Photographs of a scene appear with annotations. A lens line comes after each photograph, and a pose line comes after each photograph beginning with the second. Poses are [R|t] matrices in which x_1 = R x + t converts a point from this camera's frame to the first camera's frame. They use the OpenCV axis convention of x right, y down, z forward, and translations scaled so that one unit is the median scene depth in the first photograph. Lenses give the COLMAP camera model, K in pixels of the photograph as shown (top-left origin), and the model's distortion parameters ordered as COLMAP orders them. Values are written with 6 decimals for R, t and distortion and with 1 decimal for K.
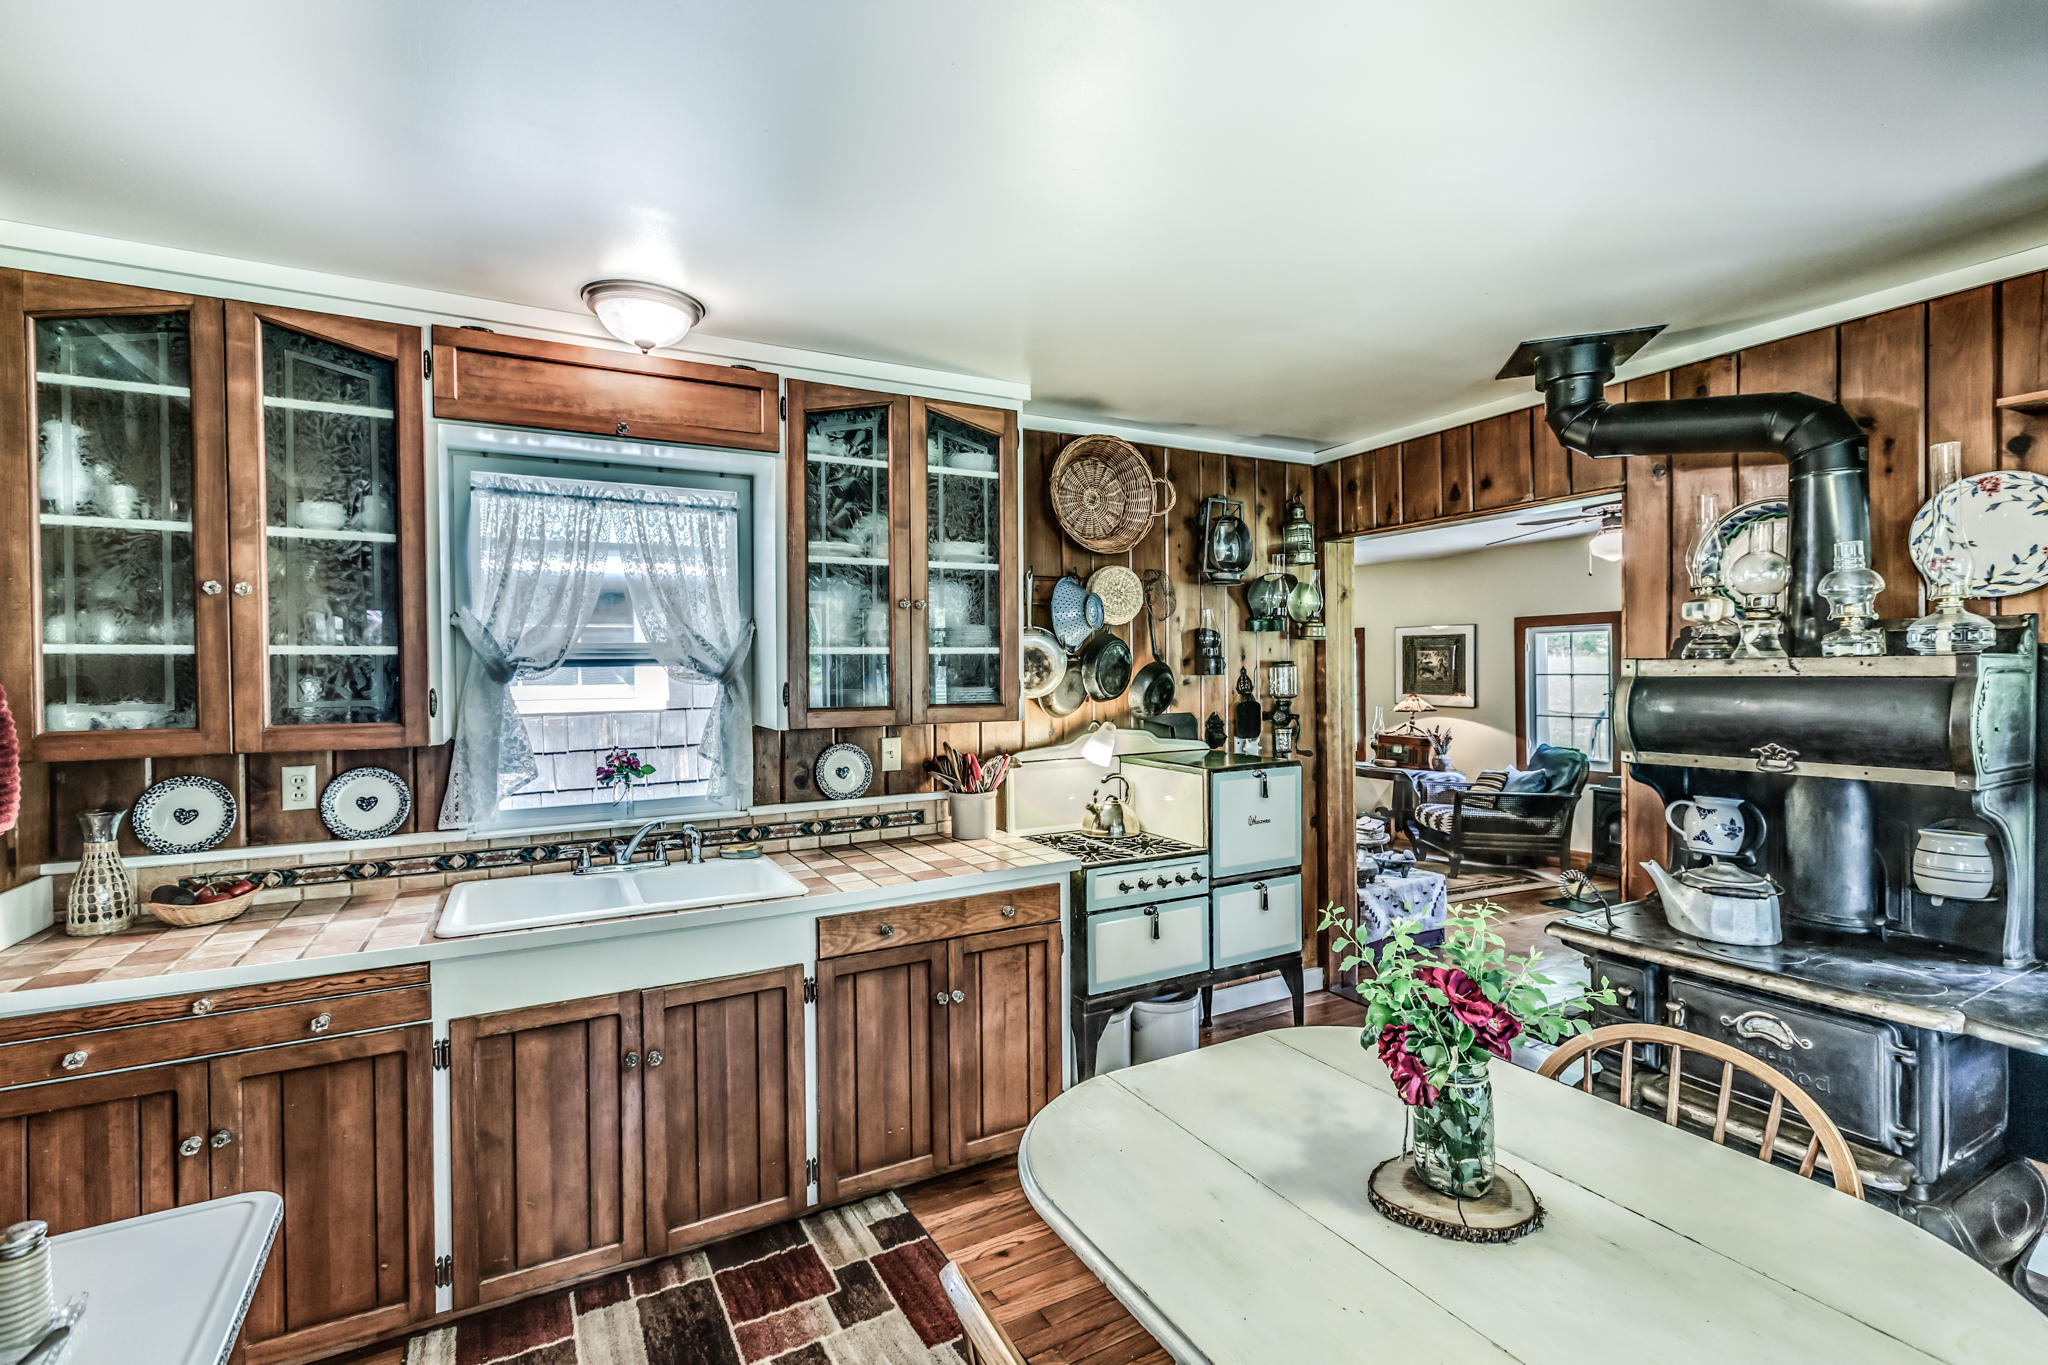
lens RADIAL K [[927.9, 0, 1035.3], [0, 927.9, 672.0], [0, 0, 1]] dist [-0.003722, -0.000887]
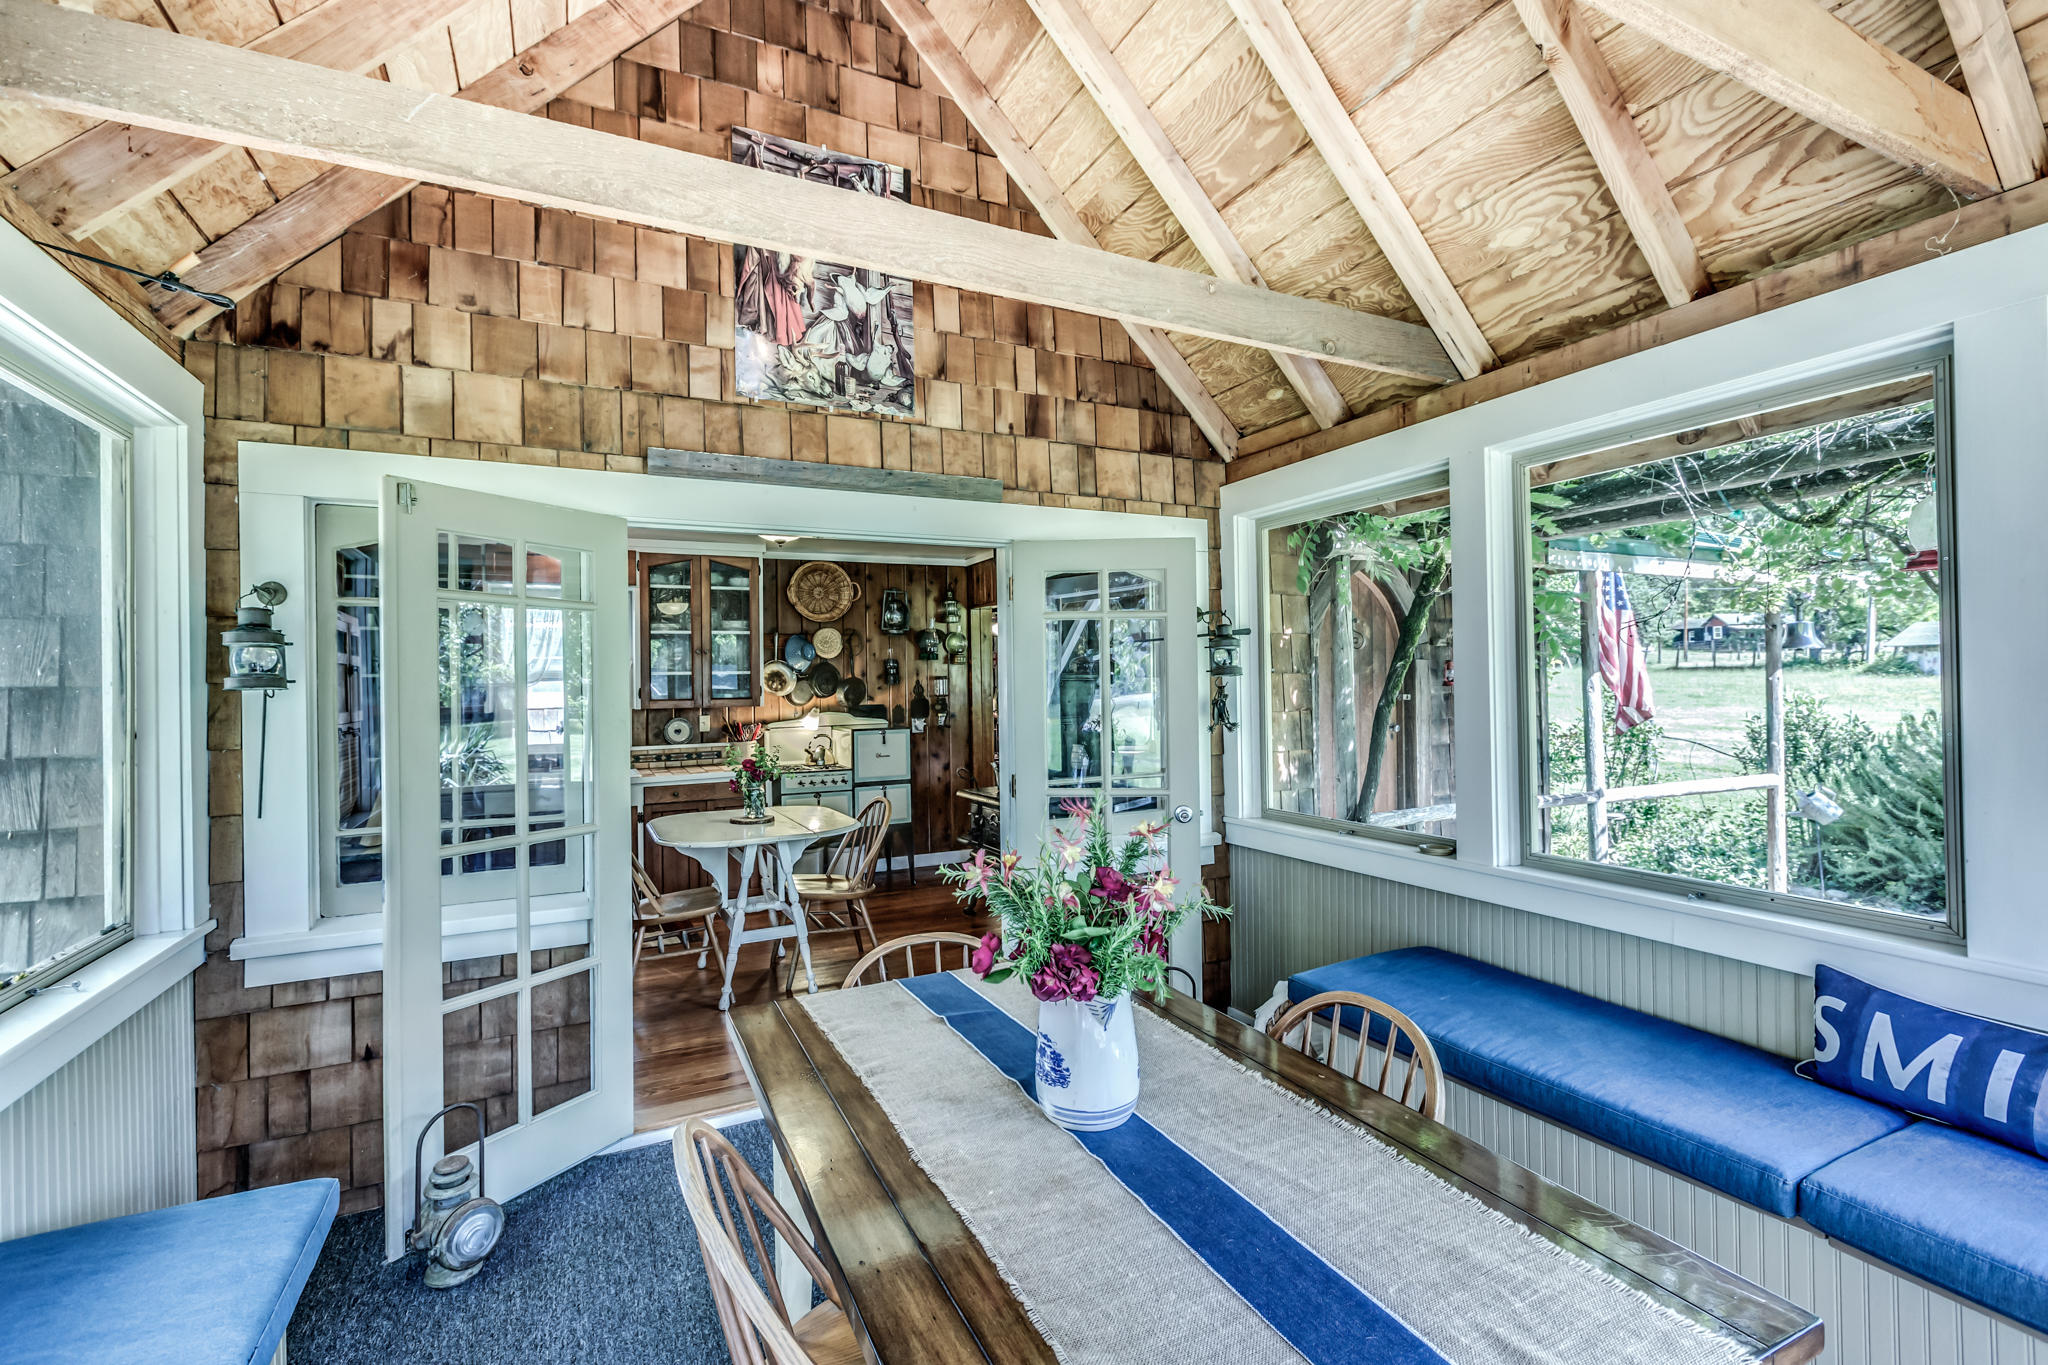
lens RADIAL K [[927.9, 0, 1033.0], [0, 927.9, 678.4], [0, 0, 1]] dist [-0.003722, -0.000887]
pose [[0.998887, -0.005768, -0.046815, 0.680487], [0.005360, 0.999947, -0.008824, 0.011544], [0.046863, 0.008563, 0.998865, -1.031017]]
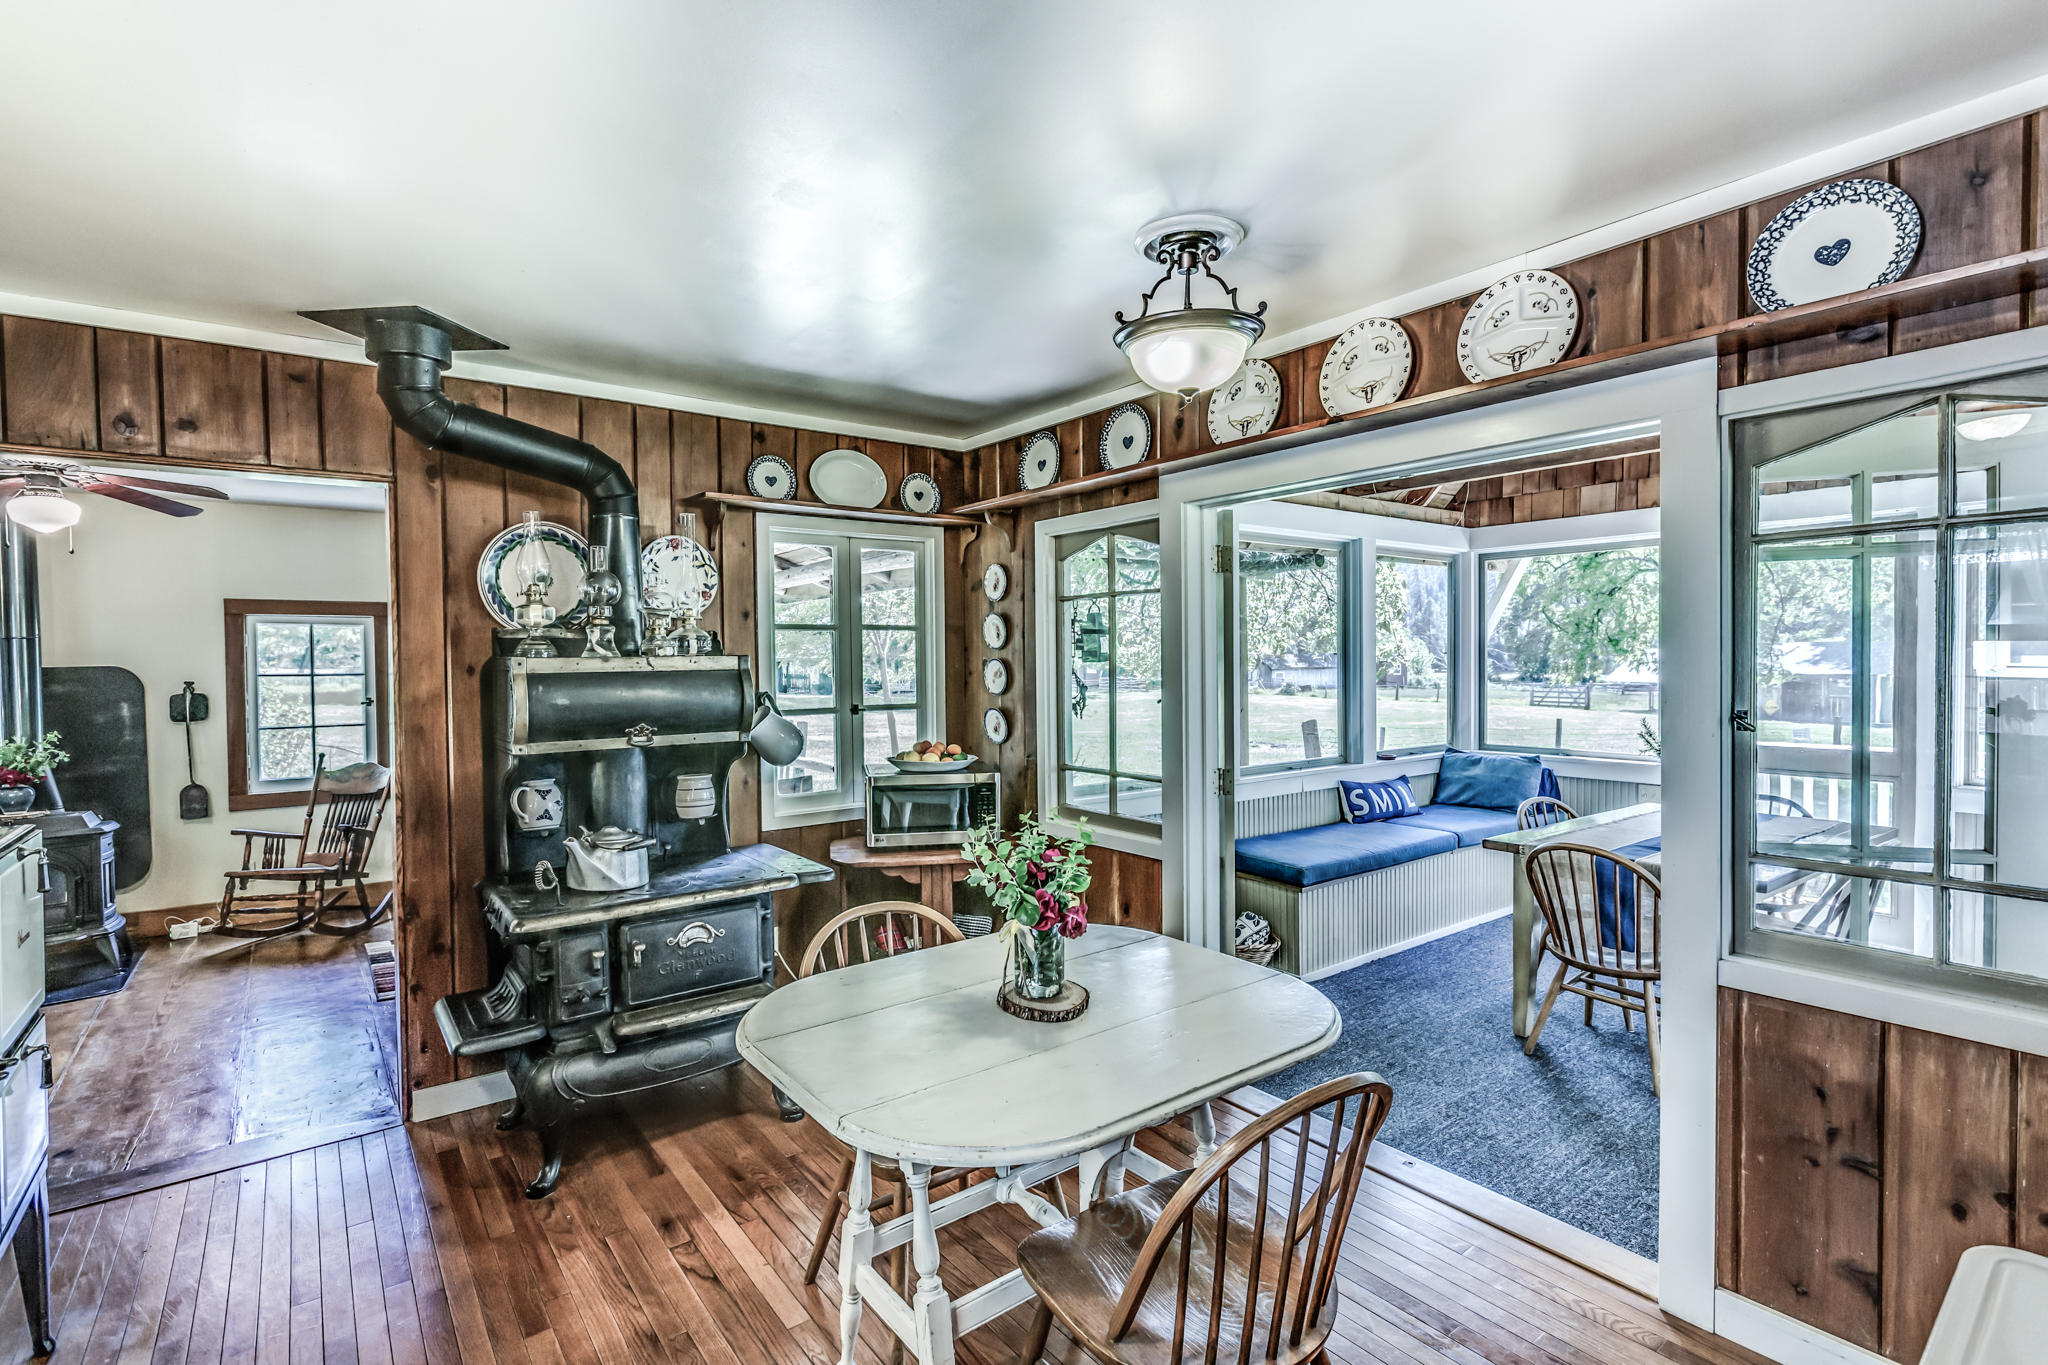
lens RADIAL K [[927.9, 0, 1043.1], [0, 927.9, 687.4], [0, 0, 1]] dist [-0.003722, -0.000887]
pose [[-0.167094, -0.023911, 0.985651, -0.364769], [0.003680, 0.999684, 0.024876, -0.001702], [-0.985934, 0.007784, -0.166954, 0.420334]]
